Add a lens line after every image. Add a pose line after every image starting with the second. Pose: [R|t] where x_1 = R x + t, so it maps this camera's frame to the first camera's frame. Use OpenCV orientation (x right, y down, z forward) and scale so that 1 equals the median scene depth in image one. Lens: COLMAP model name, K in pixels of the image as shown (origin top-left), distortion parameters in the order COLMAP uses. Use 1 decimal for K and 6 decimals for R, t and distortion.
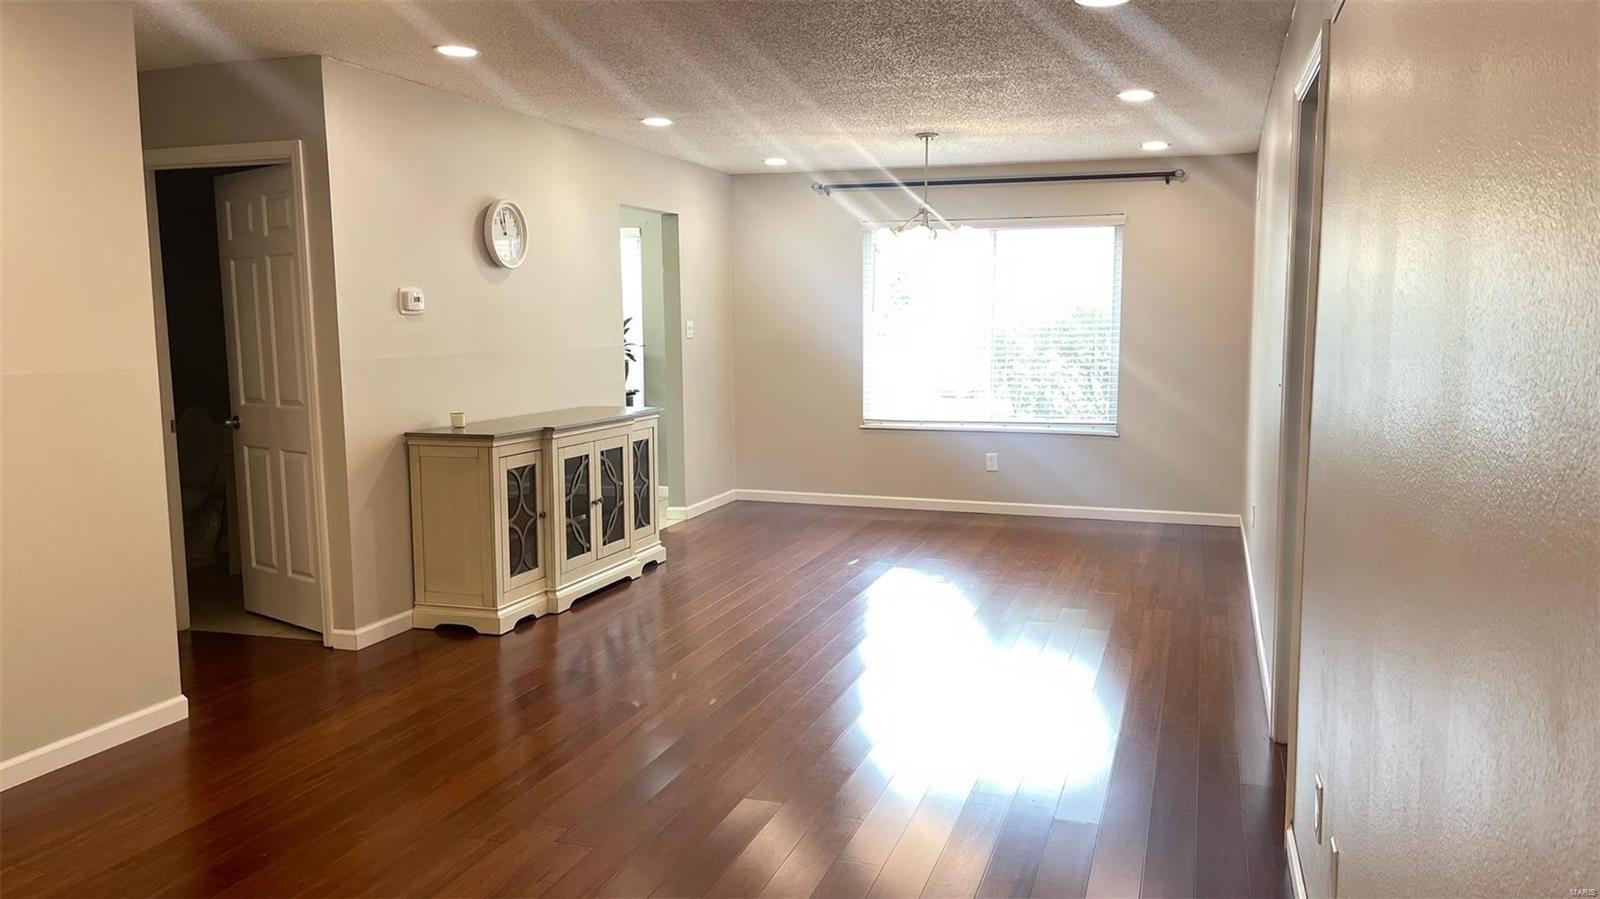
lens RADIAL K [[1157.2, 0, 800.0], [0, 1157.2, 449.5], [0, 0, 1]] dist [0.006303, 0.000810]
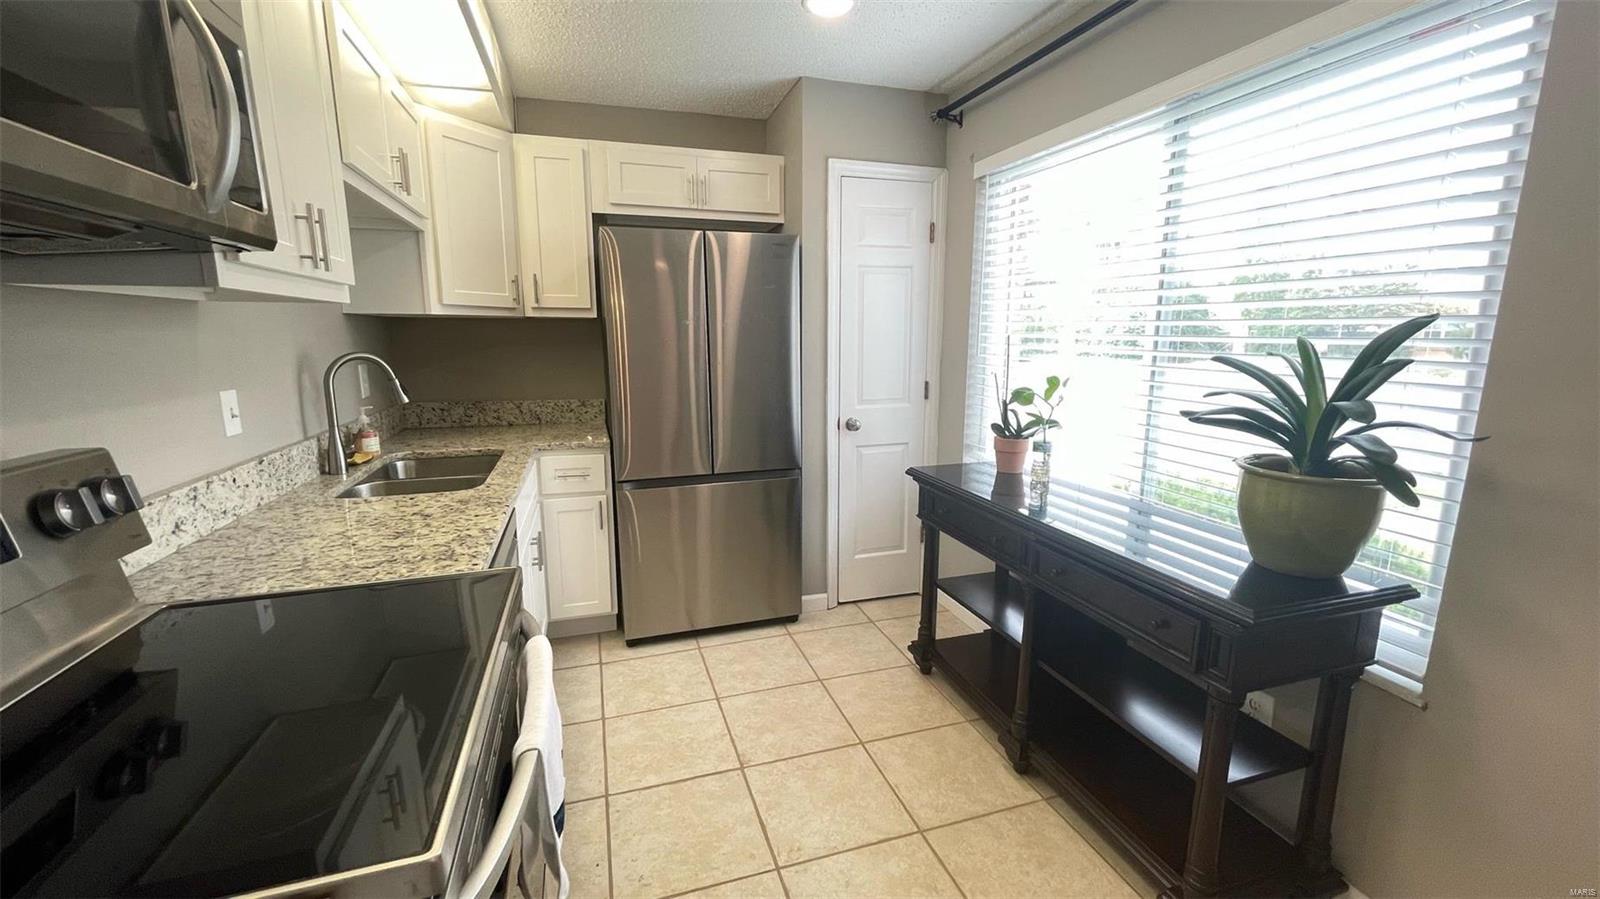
lens RADIAL K [[640.6, 0, 800.0], [0, 640.6, 449.5], [0, 0, 1]] dist [-0.001712, -0.000072]
pose [[0.603759, 0.151100, -0.782716, -0.186328], [-0.094708, 0.988514, 0.117774, -0.144053], [0.791521, 0.003022, 0.611135, 1.314546]]
